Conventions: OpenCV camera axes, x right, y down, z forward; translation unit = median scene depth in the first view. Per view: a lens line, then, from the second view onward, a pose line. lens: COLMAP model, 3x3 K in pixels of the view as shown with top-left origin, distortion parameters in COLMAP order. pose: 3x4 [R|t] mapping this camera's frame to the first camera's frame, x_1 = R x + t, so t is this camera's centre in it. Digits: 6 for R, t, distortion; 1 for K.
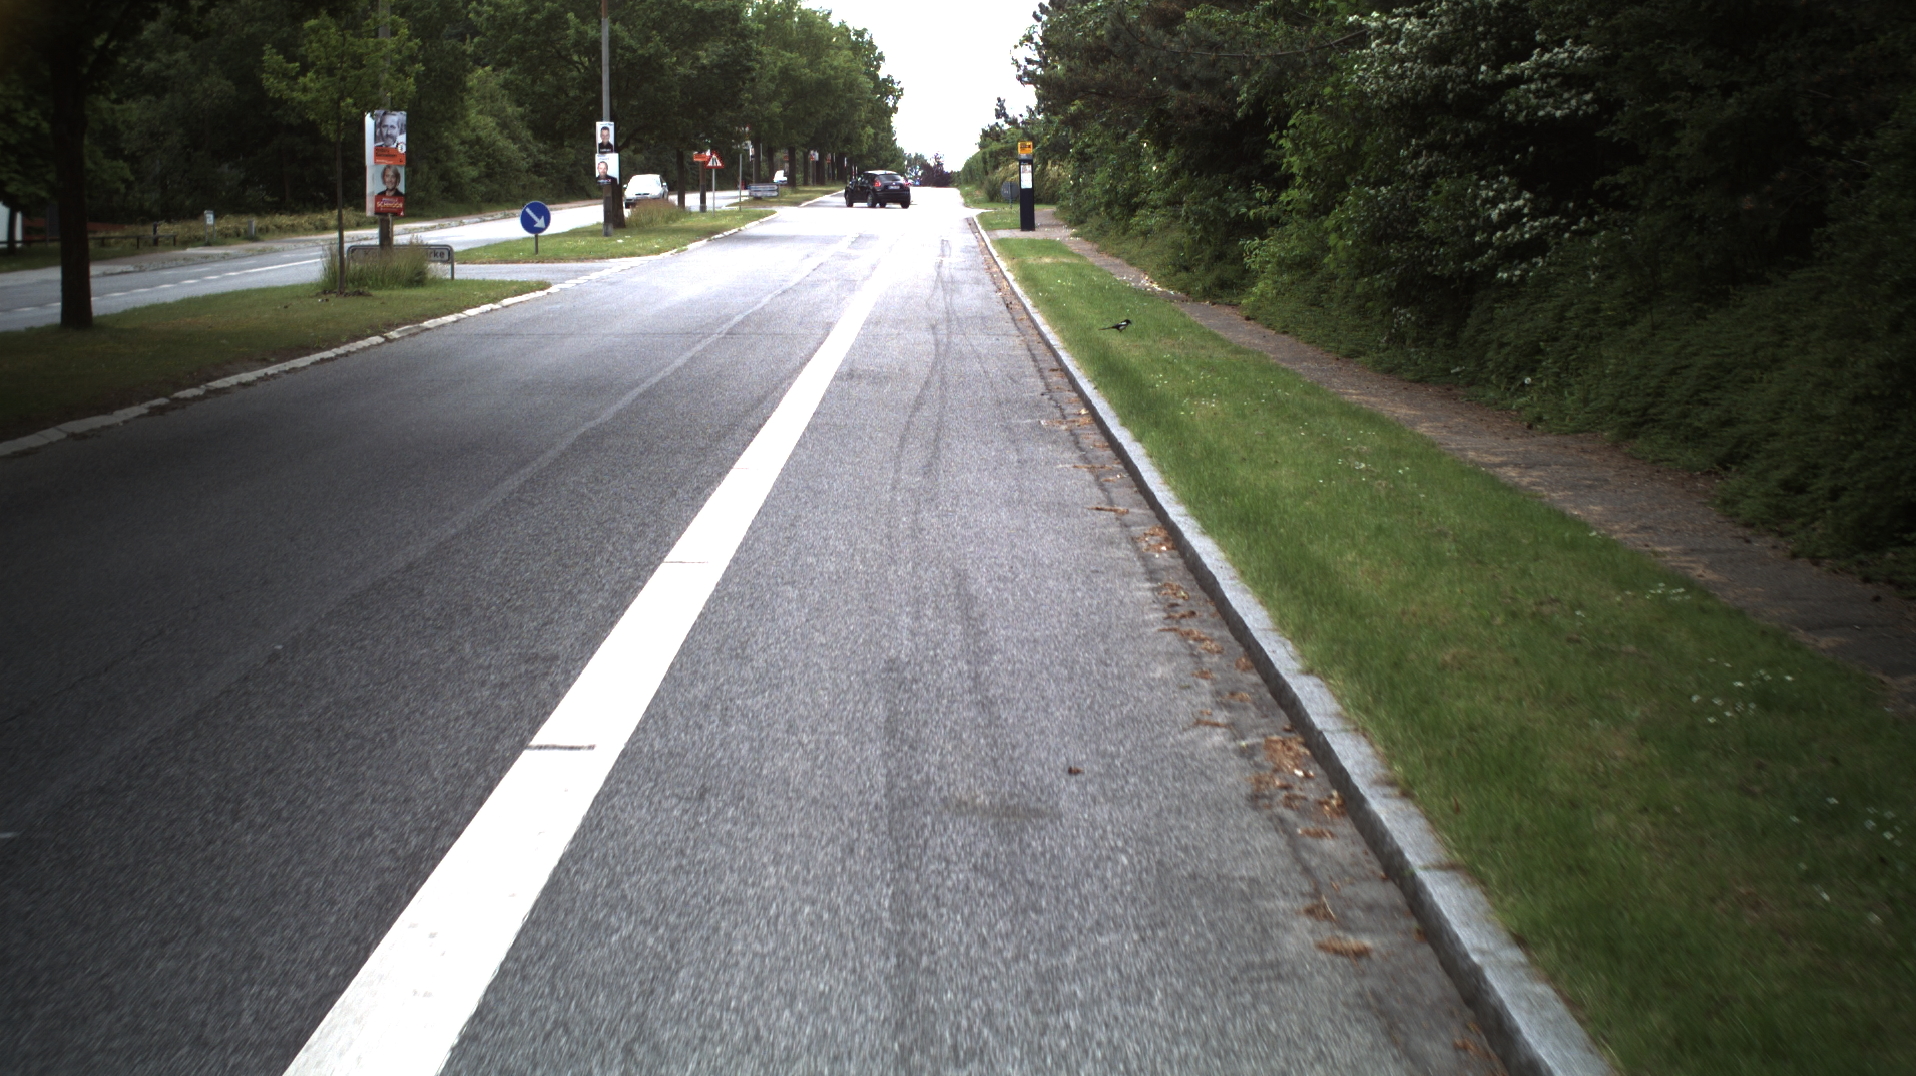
lens RADIAL K [[3463.5, 0, 988.5], [0, 3463.5, 532.8], [0, 0, 1]] dist [-0.307319, 0.448425]
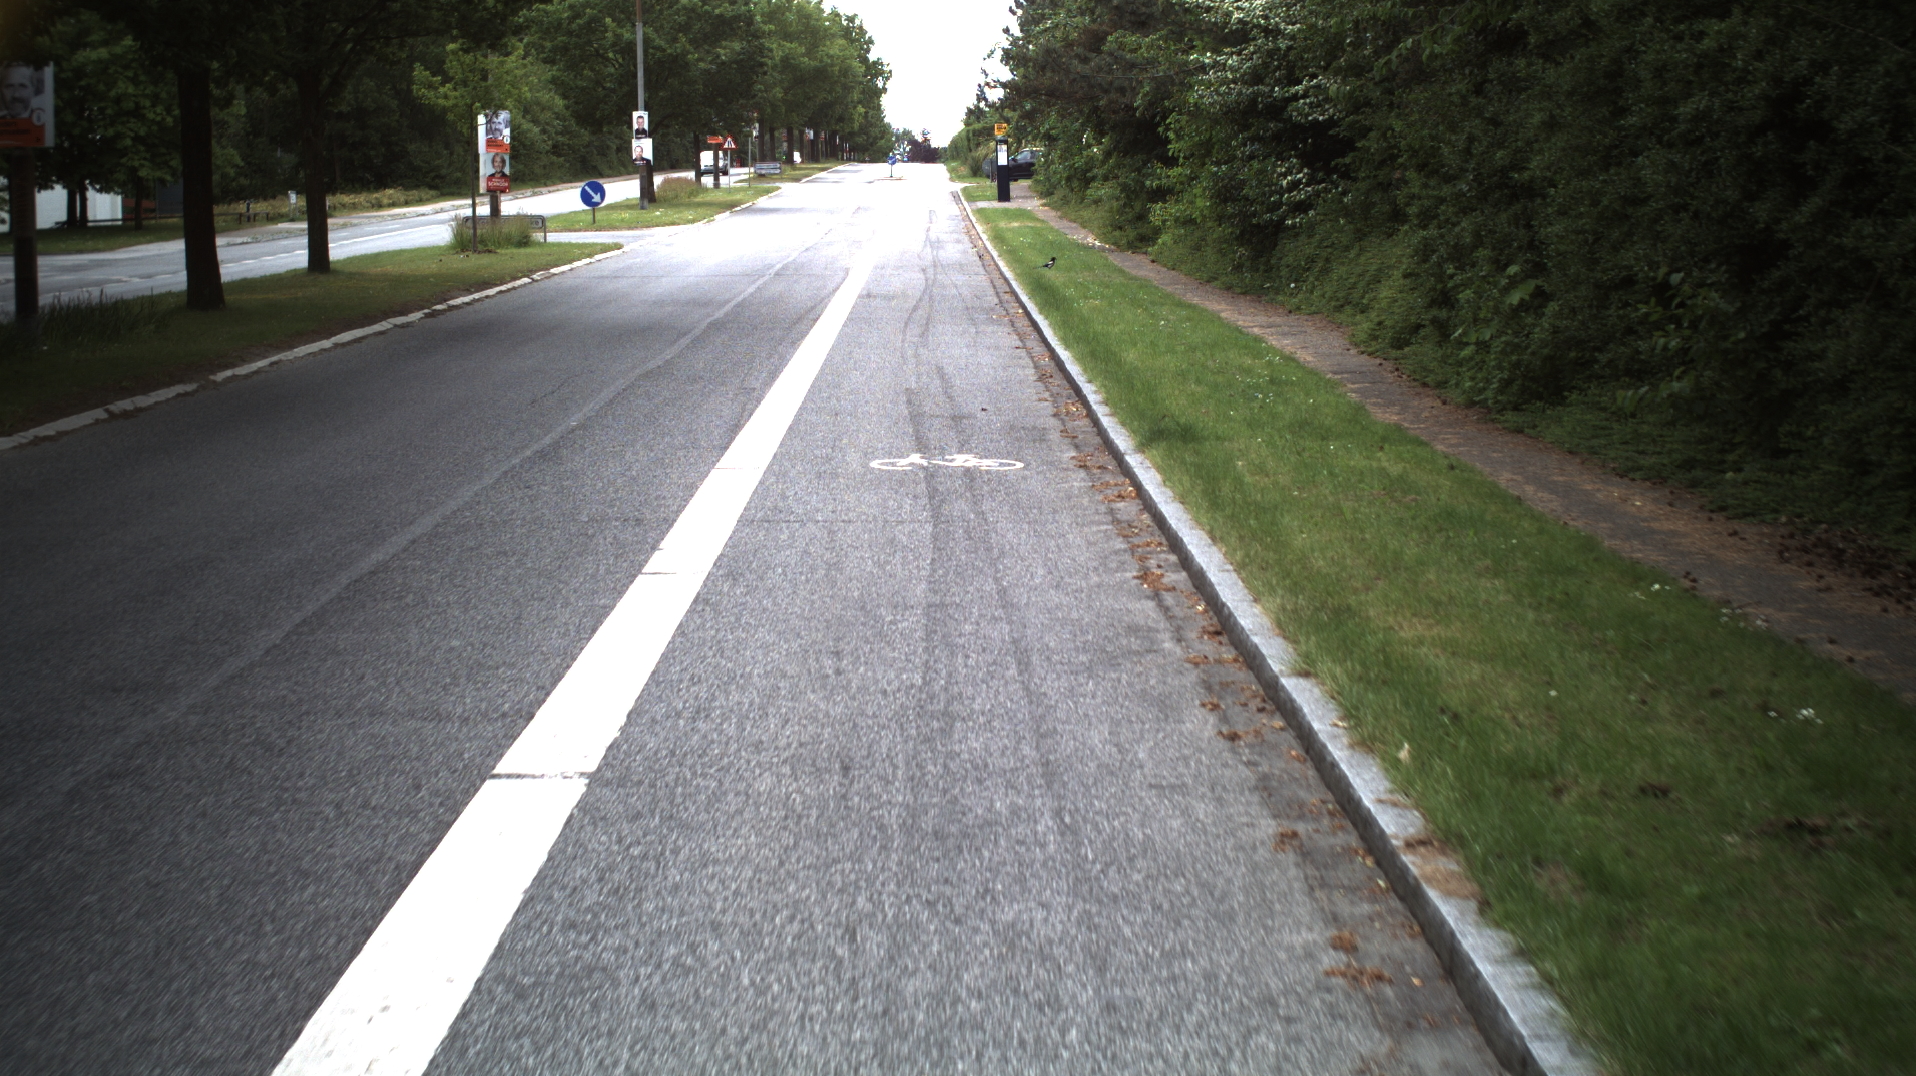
lens RADIAL K [[3463.5, 0, 988.5], [0, 3463.5, 532.8], [0, 0, 1]] dist [-0.307319, 0.448425]
pose [[0.999951, -0.009577, 0.002558, 0.005247], [0.009558, 0.999926, 0.007492, 0.035173], [-0.002630, -0.007467, 0.999969, -0.374943]]
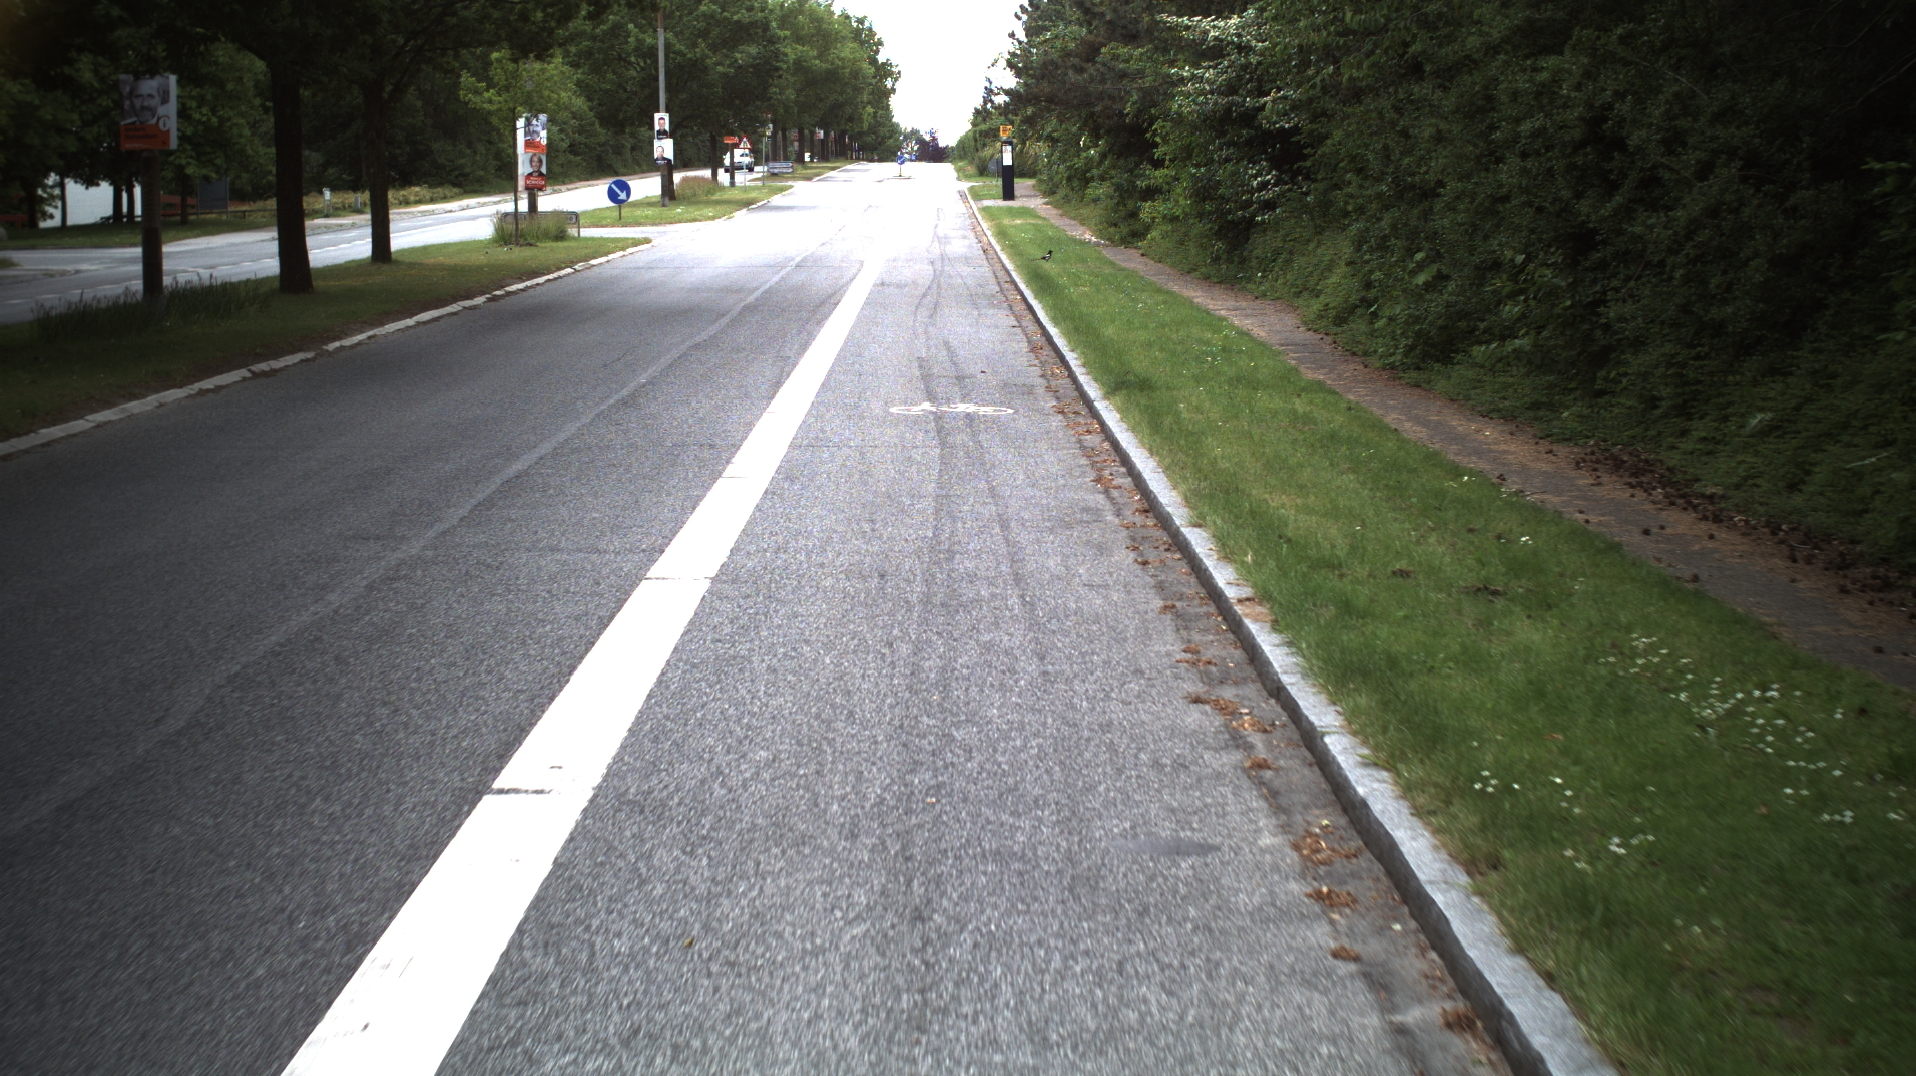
lens RADIAL K [[3463.5, 0, 988.5], [0, 3463.5, 532.8], [0, 0, 1]] dist [-0.307319, 0.448425]
pose [[0.999976, -0.006838, 0.000632, 0.006724], [0.006833, 0.999946, 0.007782, 0.046541], [-0.000685, -0.007778, 0.999970, -0.499894]]
